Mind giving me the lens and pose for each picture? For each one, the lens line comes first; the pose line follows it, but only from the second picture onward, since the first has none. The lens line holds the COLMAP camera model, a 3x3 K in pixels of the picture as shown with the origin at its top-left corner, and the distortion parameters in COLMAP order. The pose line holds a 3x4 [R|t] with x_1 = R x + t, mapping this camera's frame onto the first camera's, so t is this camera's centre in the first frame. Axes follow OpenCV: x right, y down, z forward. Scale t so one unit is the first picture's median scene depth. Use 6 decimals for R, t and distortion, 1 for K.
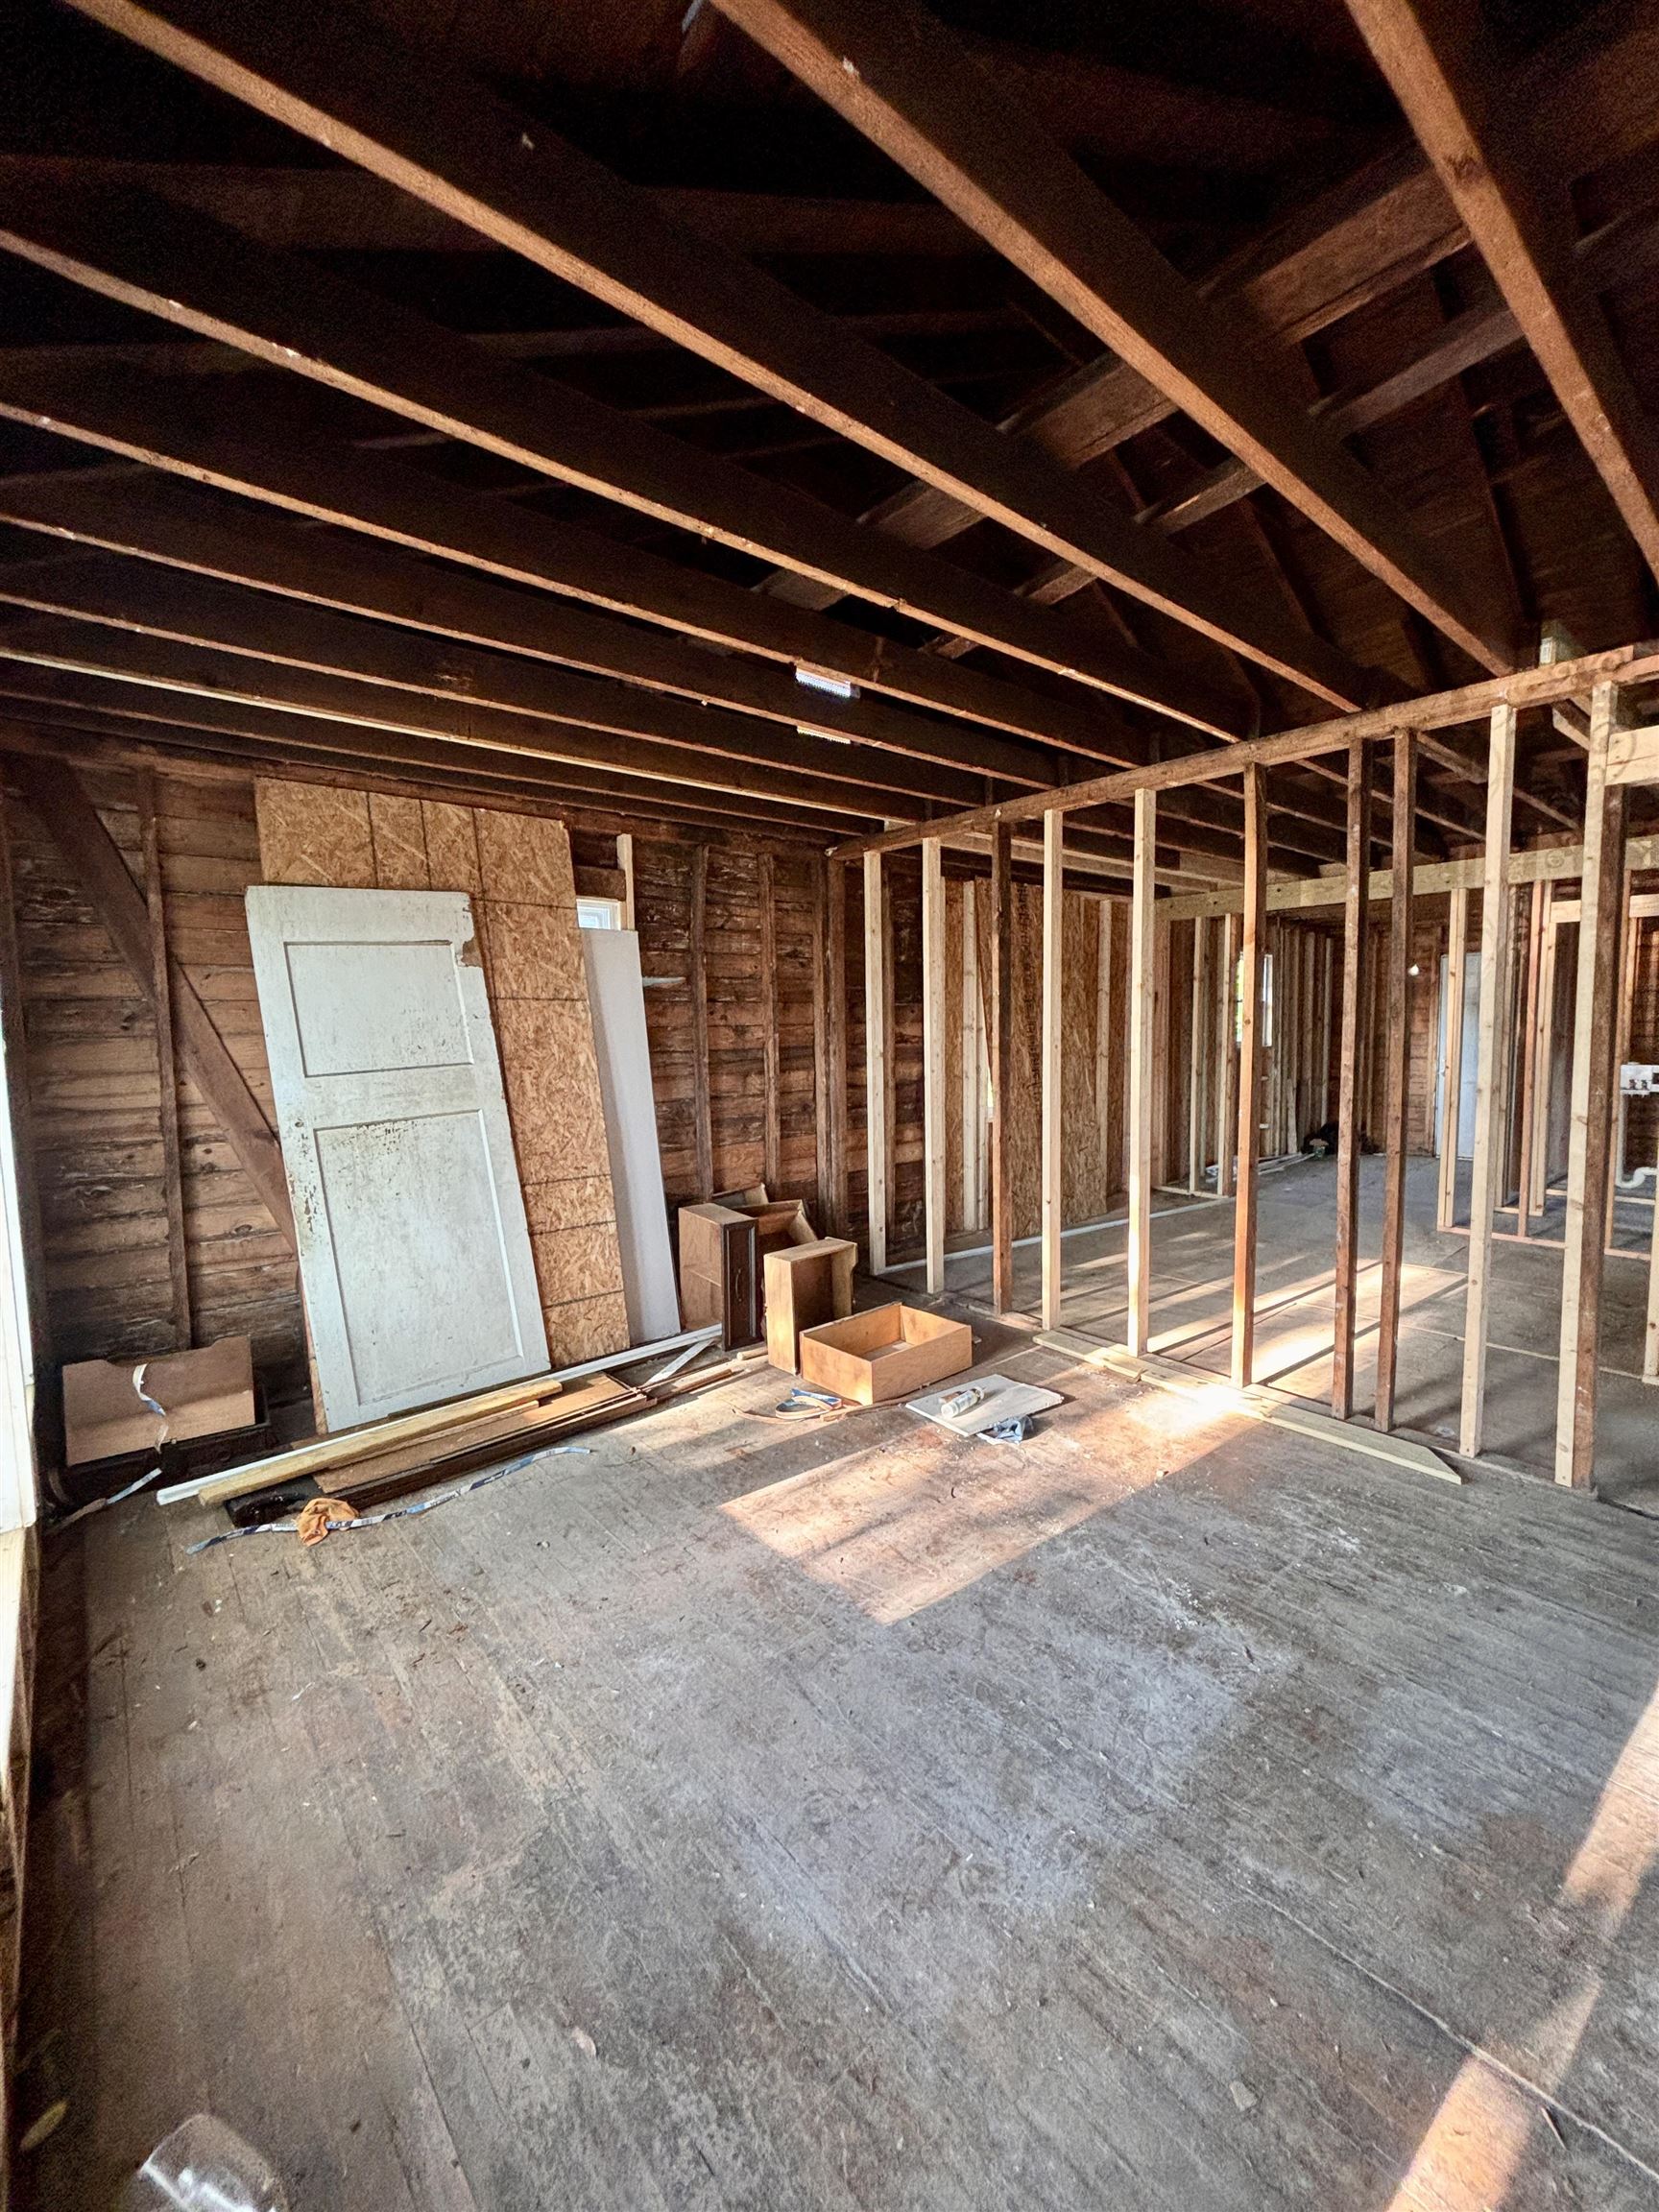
lens RADIAL K [[893.8, 0, 828.1], [0, 893.8, 1102.6], [0, 0, 1]] dist [-0.009453, 0.004124]
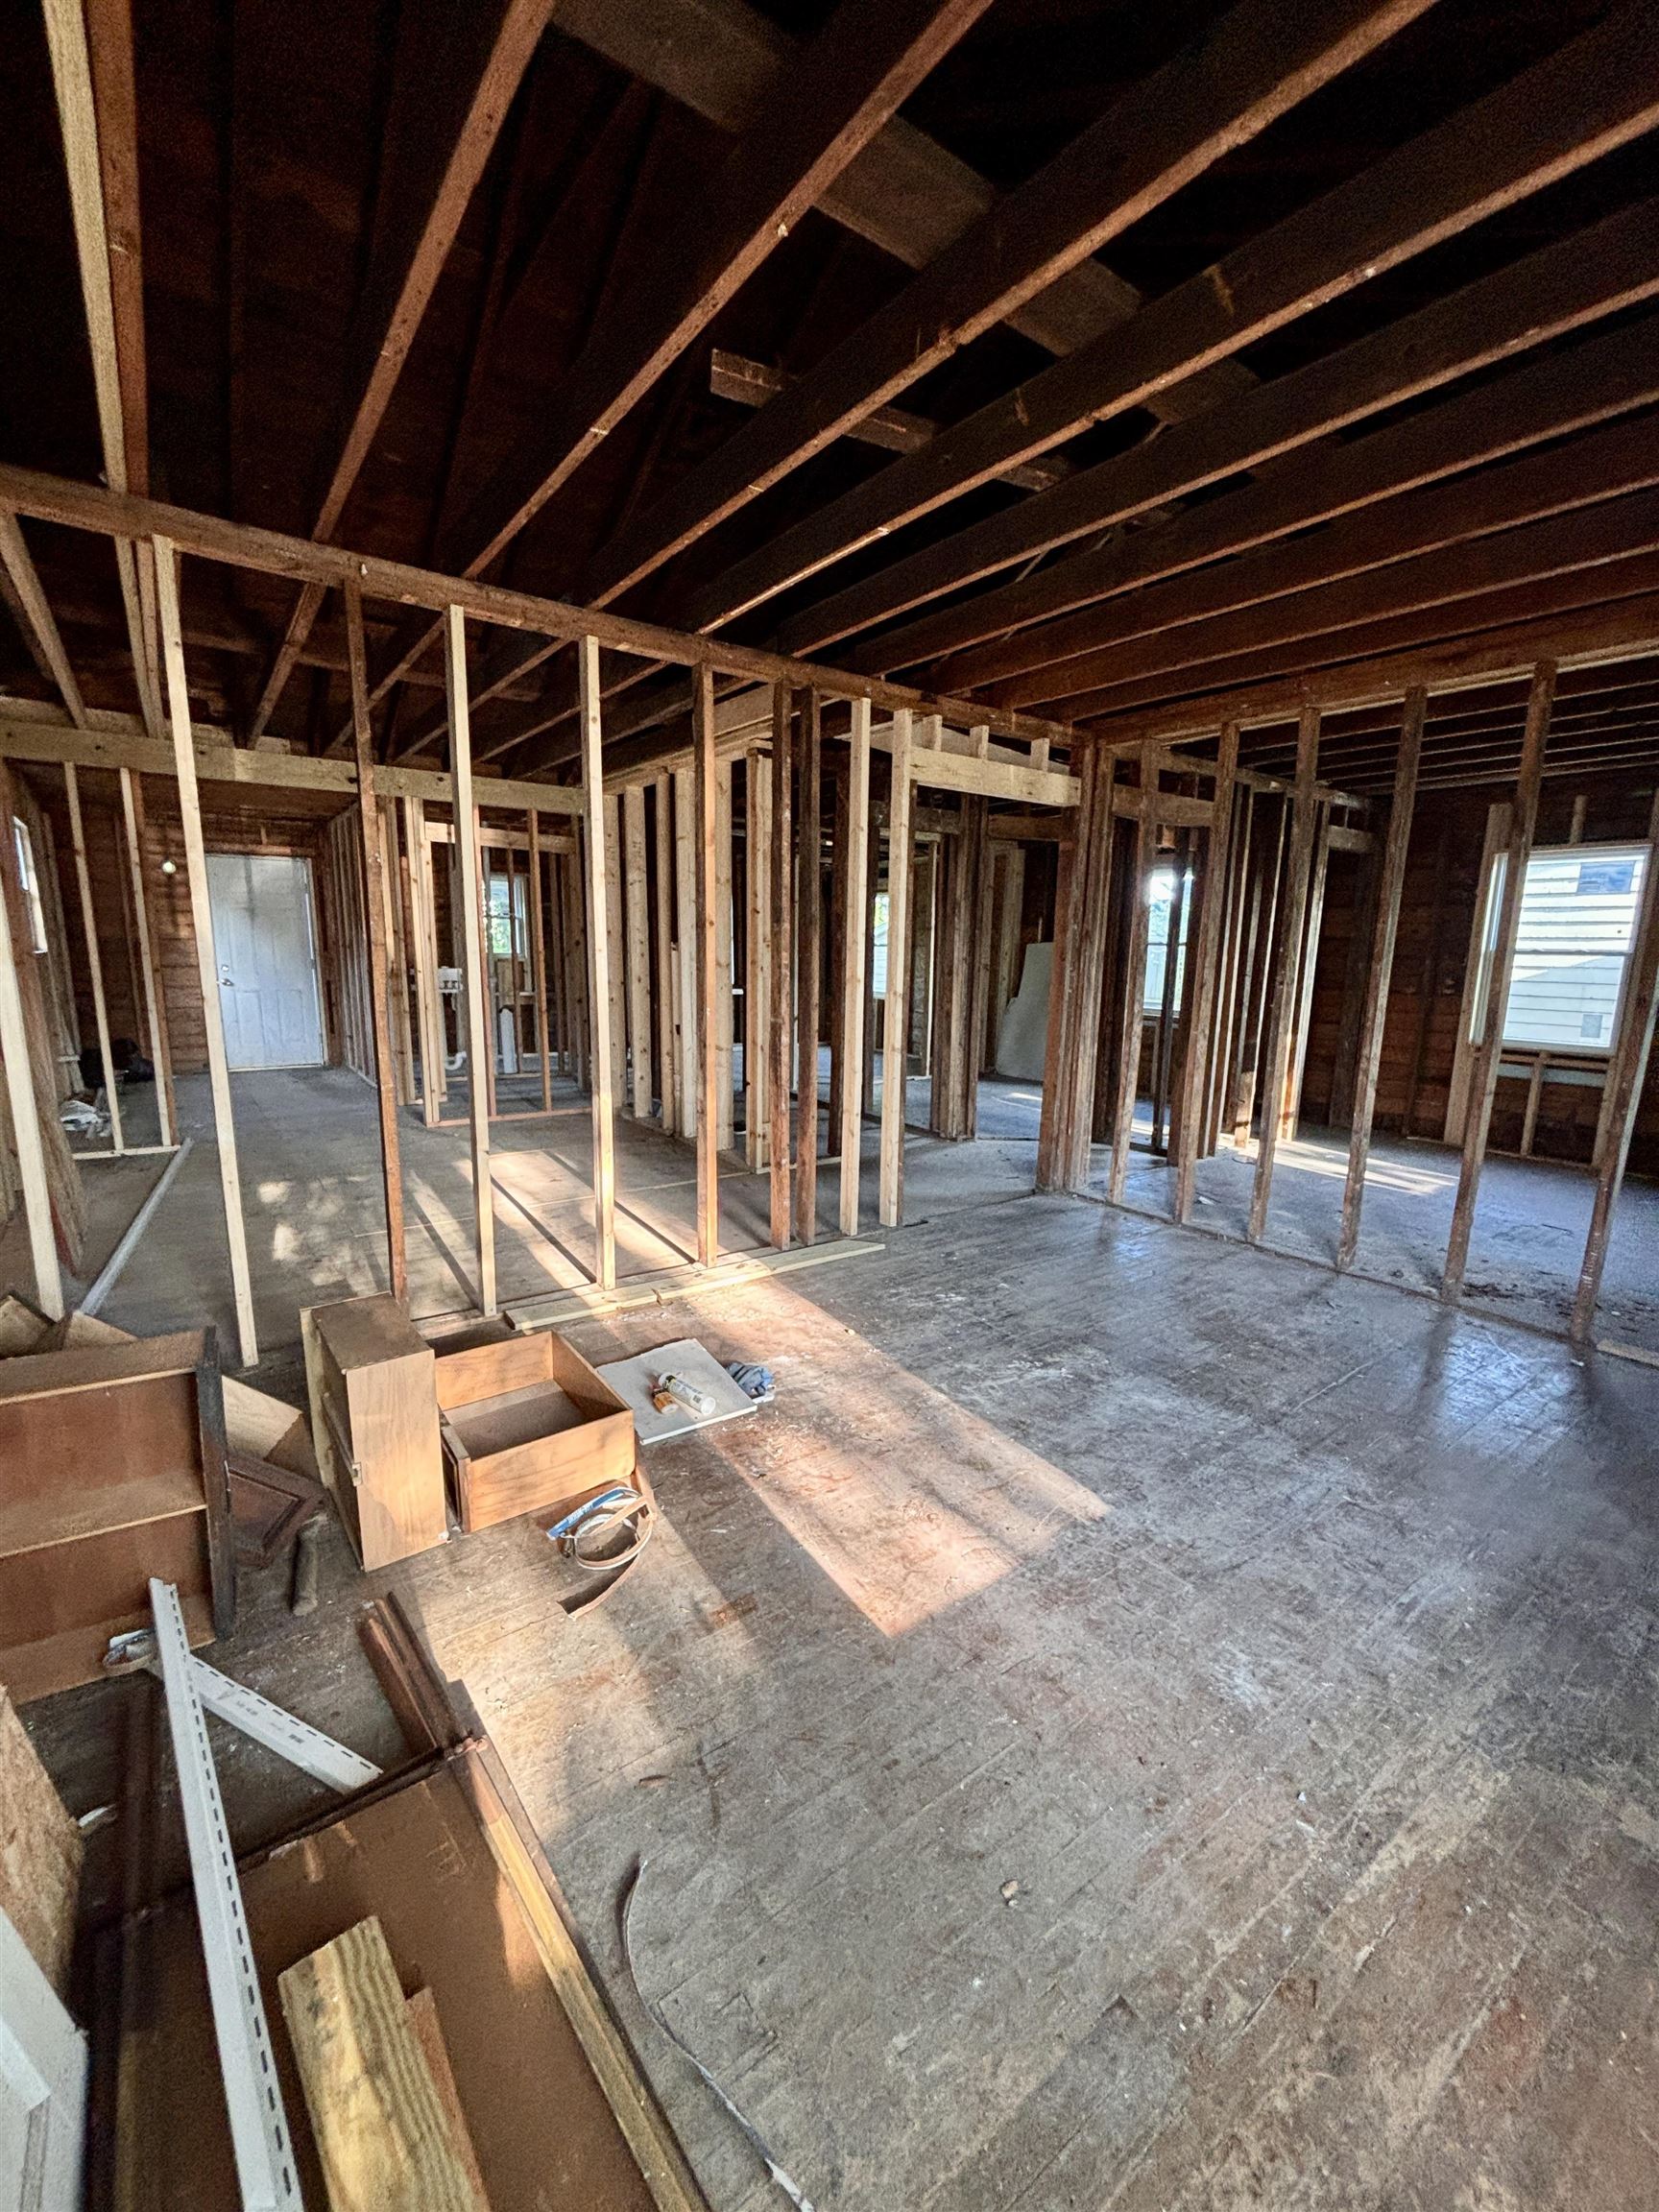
lens RADIAL K [[884.5, 0, 829.5], [0, 884.5, 1106.0], [0, 0, 1]] dist [0.000574, -0.000063]
pose [[0.075219, -0.165978, 0.983257, -0.546600], [0.062855, 0.984878, 0.161443, -0.036285], [-0.995184, 0.049659, 0.084514, 0.748192]]
